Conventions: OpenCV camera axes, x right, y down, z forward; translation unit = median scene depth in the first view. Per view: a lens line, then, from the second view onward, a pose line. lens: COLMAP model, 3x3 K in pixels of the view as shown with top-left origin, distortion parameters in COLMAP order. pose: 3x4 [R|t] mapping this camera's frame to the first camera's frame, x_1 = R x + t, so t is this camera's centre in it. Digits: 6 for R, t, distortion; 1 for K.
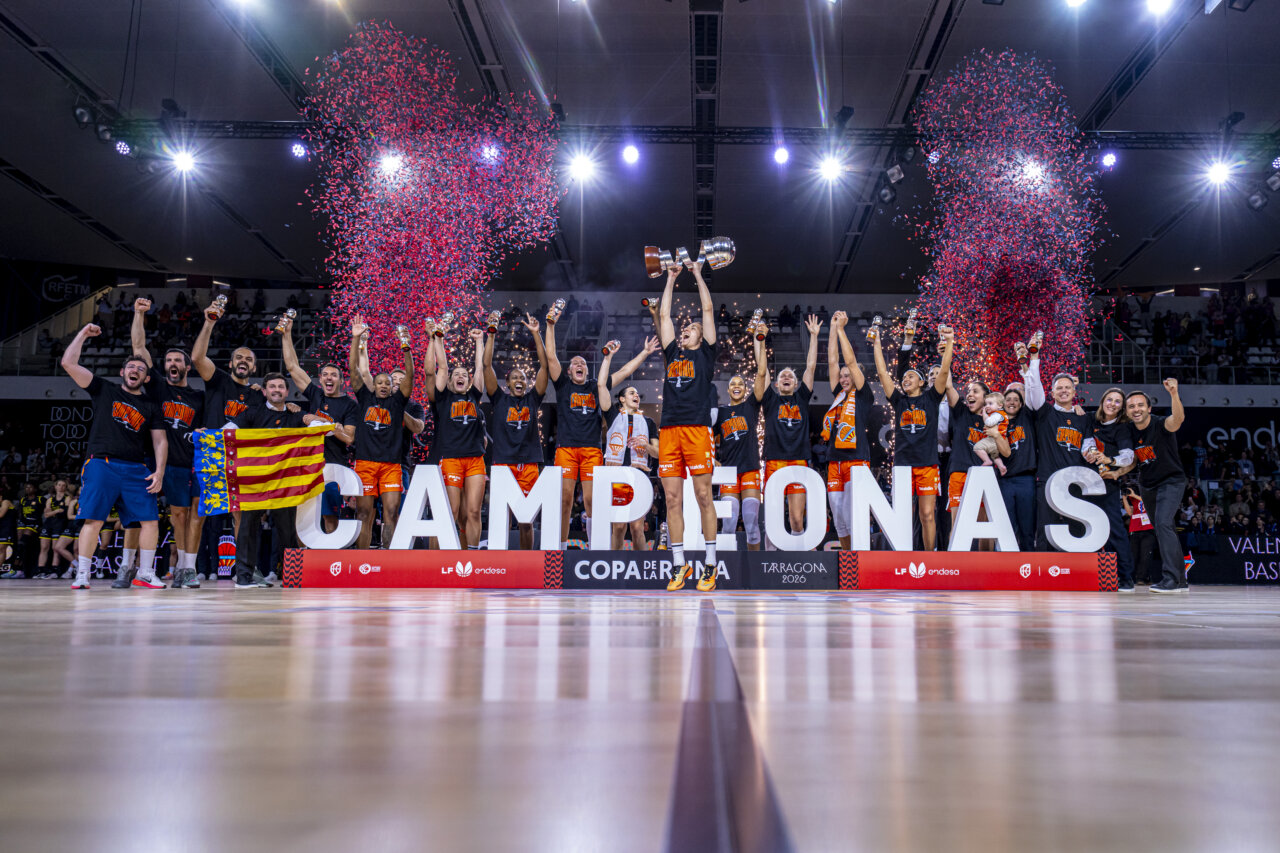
lens RADIAL K [[770.8, 0, 640.0], [0, 770.8, 426.5], [0, 0, 1]] dist [0.000070, -0.019038]
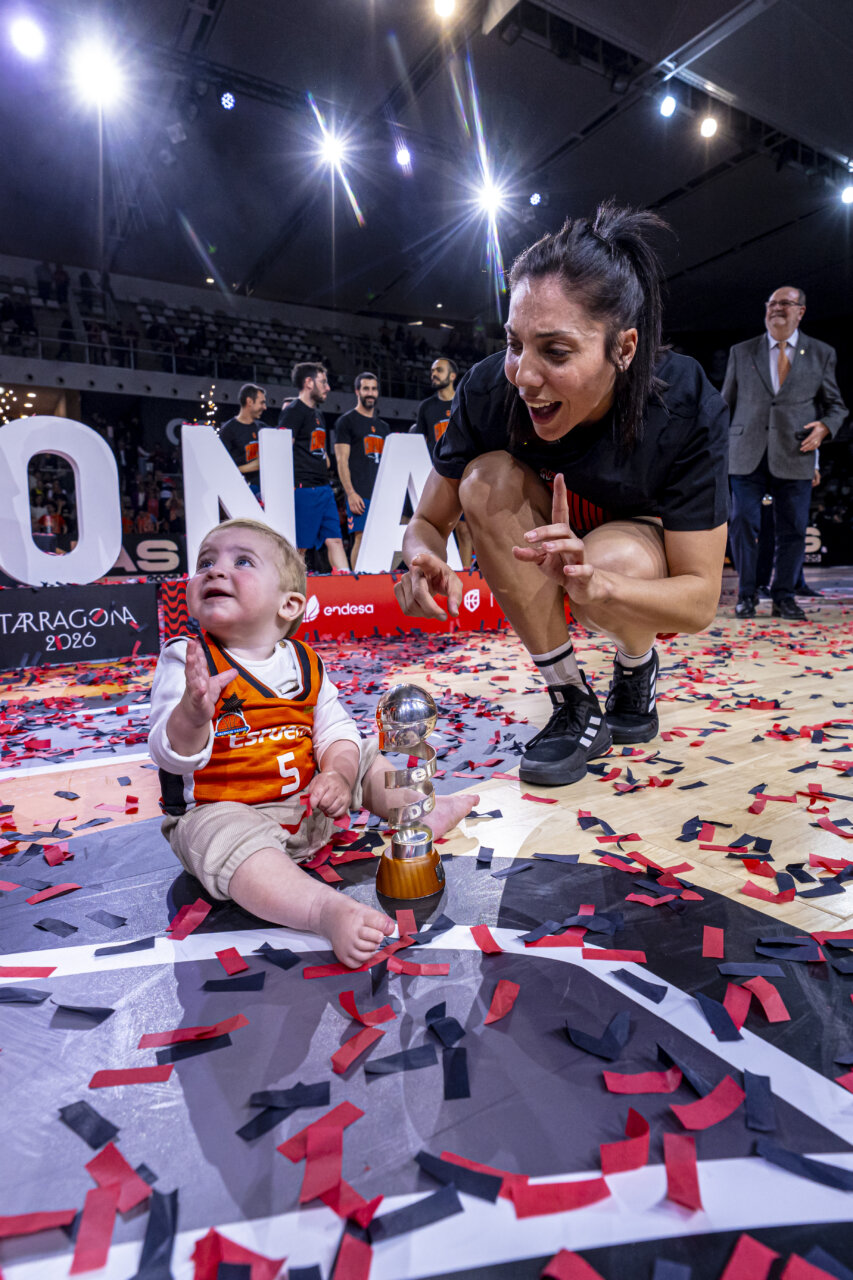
lens RADIAL K [[698.7, 0, 426.5], [0, 698.7, 640.0], [0, 0, 1]] dist [-0.004992, -0.001063]
pose [[0.792914, -0.106000, 0.600043, 0.099996], [-0.064018, 0.964811, 0.255034, 0.059855], [-0.605961, -0.240633, 0.758226, 0.465920]]
